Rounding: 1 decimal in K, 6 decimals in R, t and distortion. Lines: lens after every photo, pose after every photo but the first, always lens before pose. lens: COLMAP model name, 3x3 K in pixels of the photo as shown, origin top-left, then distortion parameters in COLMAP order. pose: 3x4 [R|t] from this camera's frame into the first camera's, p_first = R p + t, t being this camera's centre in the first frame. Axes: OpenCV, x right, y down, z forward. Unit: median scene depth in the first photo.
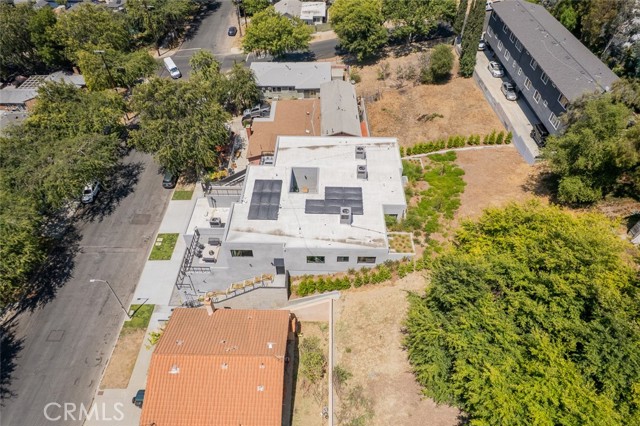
lens RADIAL K [[411.7, 0, 320.6], [0, 411.7, 215.3], [0, 0, 1]] dist [-0.105909, 0.094094]
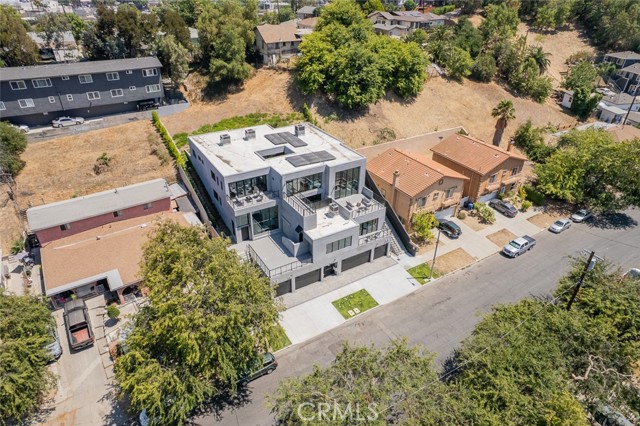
lens RADIAL K [[411.7, 0, 320.6], [0, 411.7, 215.3], [0, 0, 1]] dist [-0.105909, 0.094094]
pose [[-0.538584, -0.448916, 0.713023, -1.012596], [0.580727, 0.415363, 0.700164, -0.746904], [-0.610478, 0.791169, 0.036990, 0.997745]]
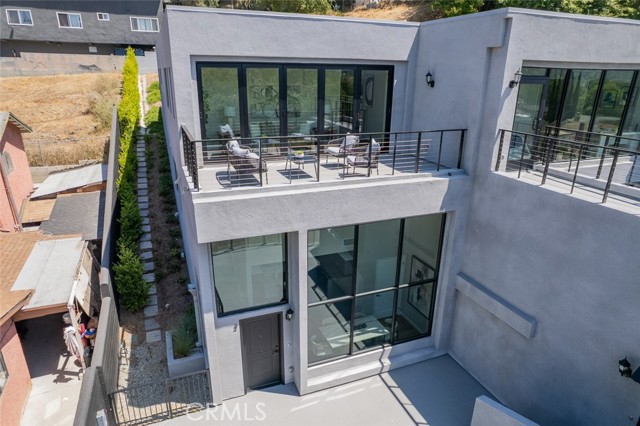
lens RADIAL K [[411.7, 0, 320.6], [0, 411.7, 215.3], [0, 0, 1]] dist [-0.105909, 0.094094]
pose [[-0.392050, -0.318995, 0.862867, -0.319926], [0.637227, 0.582329, 0.504812, -0.209572], [-0.663504, 0.747754, -0.025030, 1.132127]]
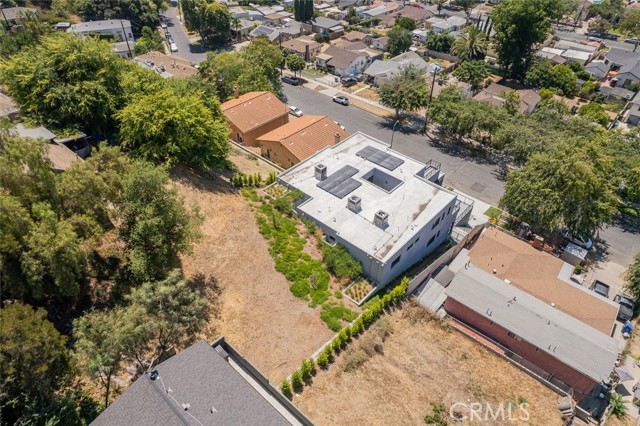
lens RADIAL K [[411.7, 0, 320.6], [0, 411.7, 215.3], [0, 0, 1]] dist [-0.105909, 0.094094]
pose [[-0.660527, 0.481491, -0.576083, 0.737907], [-0.540230, 0.228054, 0.810026, -0.855316], [0.521398, 0.846261, 0.109480, 0.854656]]
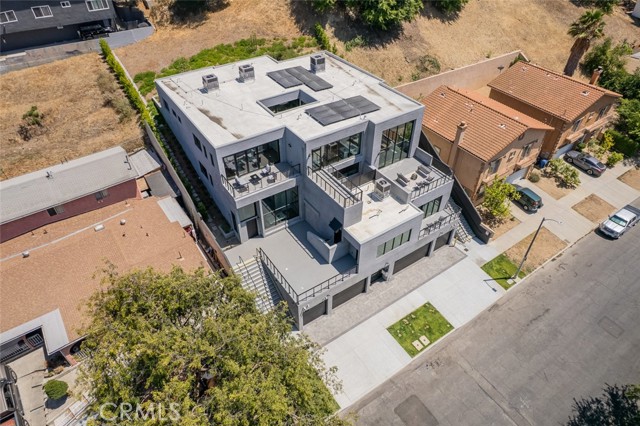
lens RADIAL K [[411.7, 0, 320.6], [0, 411.7, 215.3], [0, 0, 1]] dist [-0.105909, 0.094094]
pose [[-0.578133, -0.547286, 0.605178, -0.657371], [0.569133, 0.260993, 0.779724, -0.592882], [-0.584680, 0.795211, 0.160590, 0.989669]]
